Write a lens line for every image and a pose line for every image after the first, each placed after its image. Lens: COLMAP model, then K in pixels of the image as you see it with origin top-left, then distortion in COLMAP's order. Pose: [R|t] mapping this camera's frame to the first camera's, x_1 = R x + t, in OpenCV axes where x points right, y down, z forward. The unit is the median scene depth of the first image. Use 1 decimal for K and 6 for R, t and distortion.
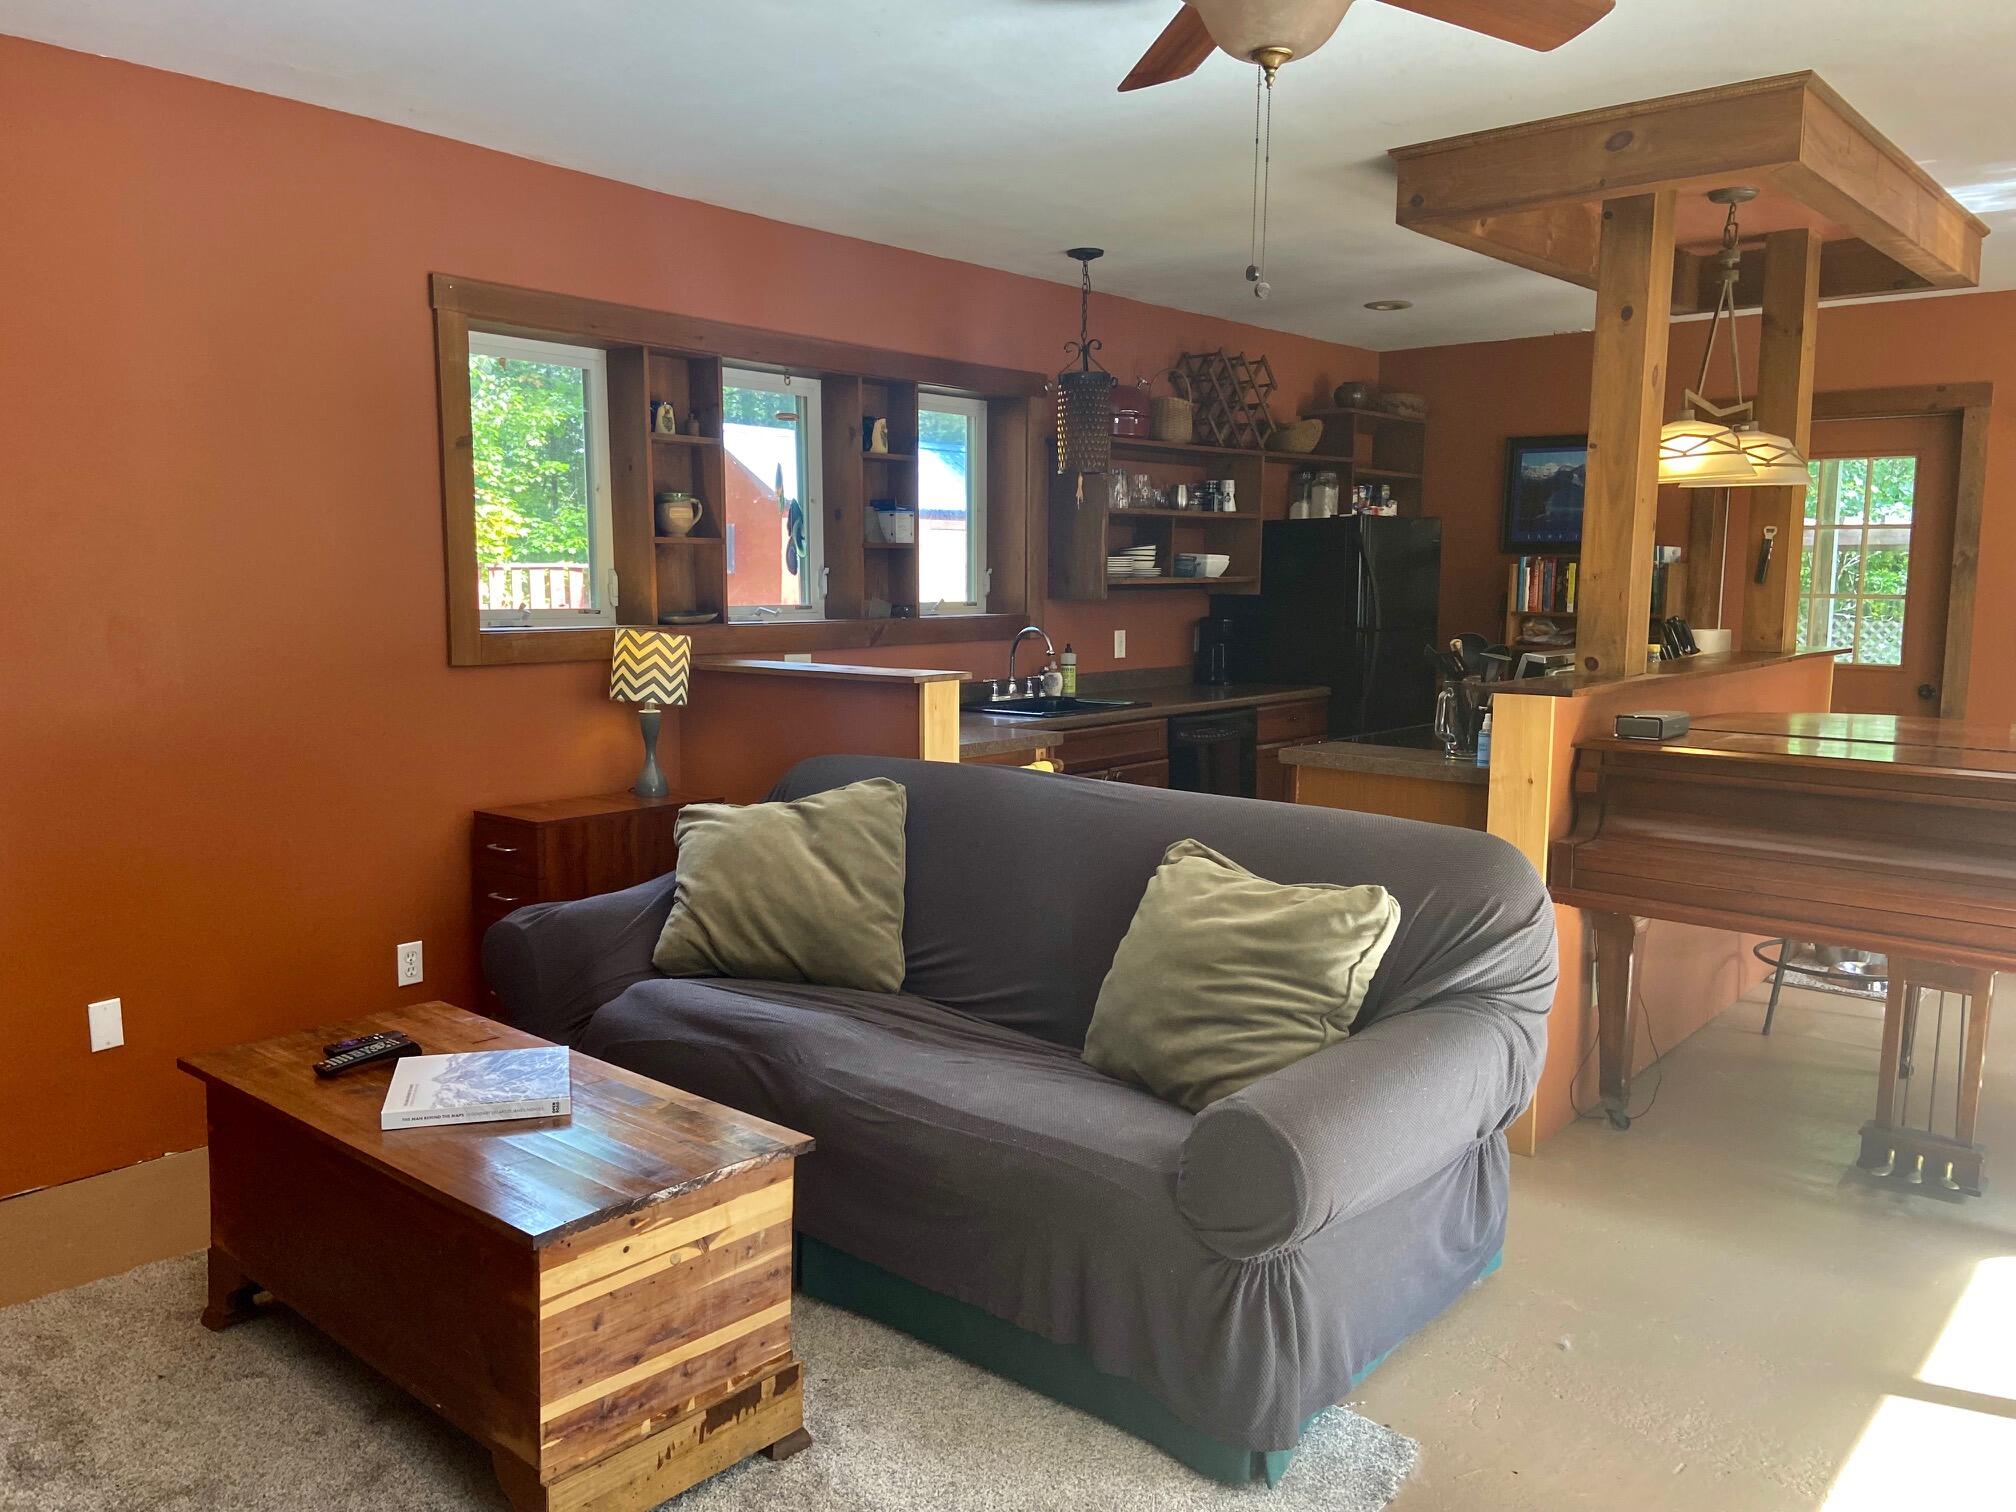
lens RADIAL K [[1512.7, 0, 980.5], [0, 1512.7, 751.6], [0, 0, 1]] dist [0.130300, -0.168062]
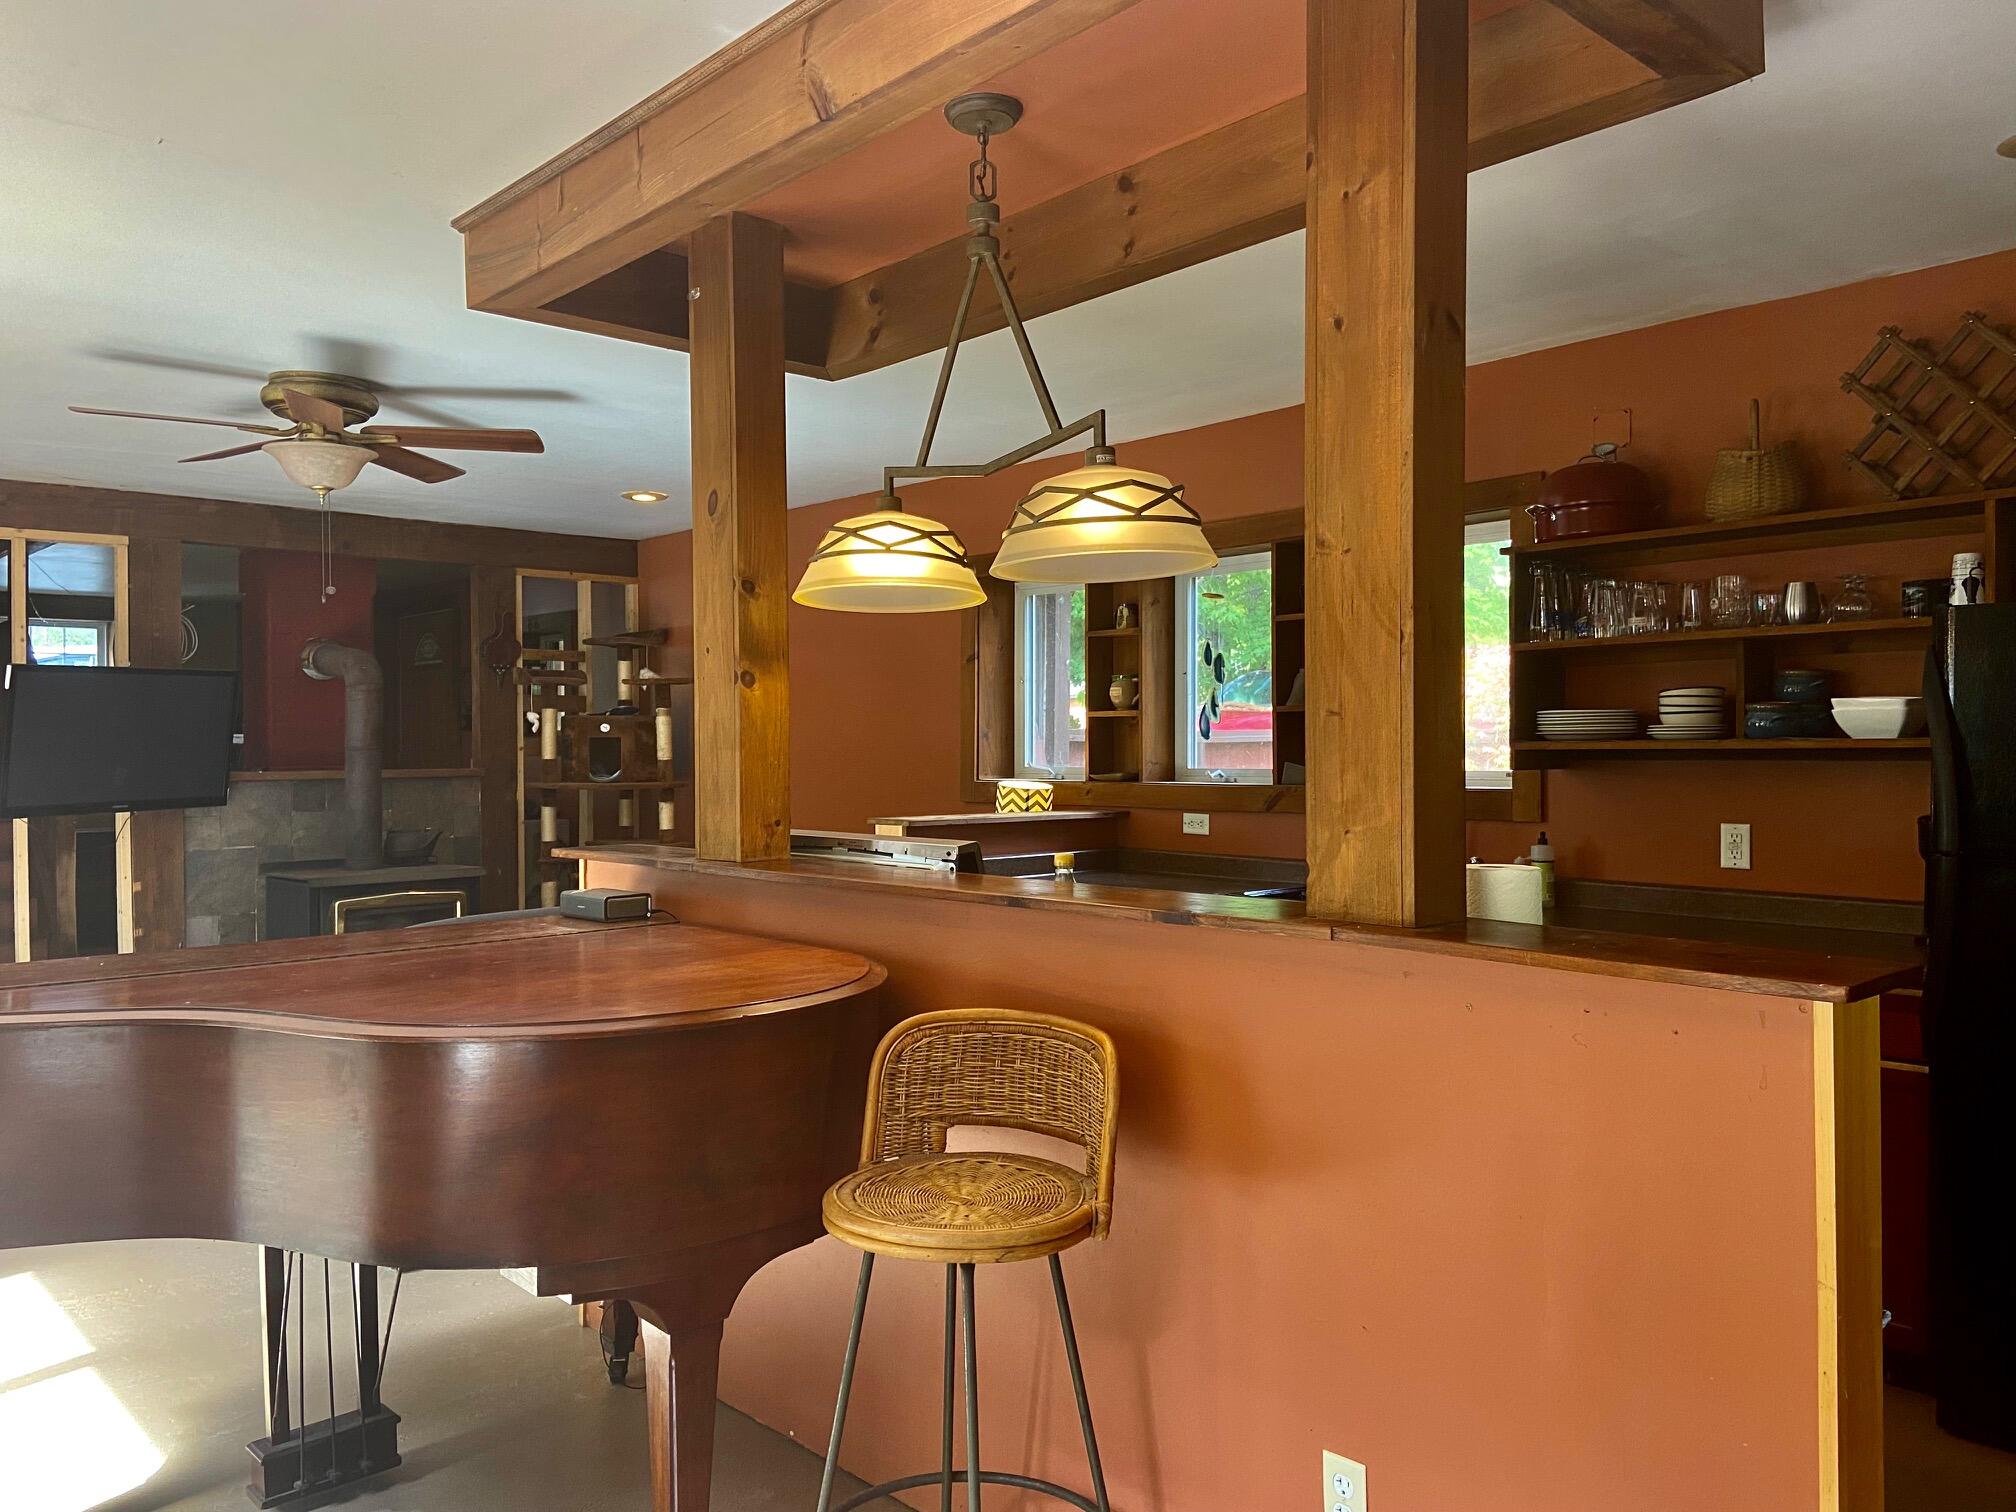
lens RADIAL K [[1512.7, 0, 980.5], [0, 1512.7, 751.6], [0, 0, 1]] dist [0.130300, -0.168062]
pose [[-0.117915, 0.009027, -0.992983, 1.127424], [-0.104356, 0.994309, 0.021431, -0.135082], [0.987525, 0.106151, -0.116302, 1.140080]]
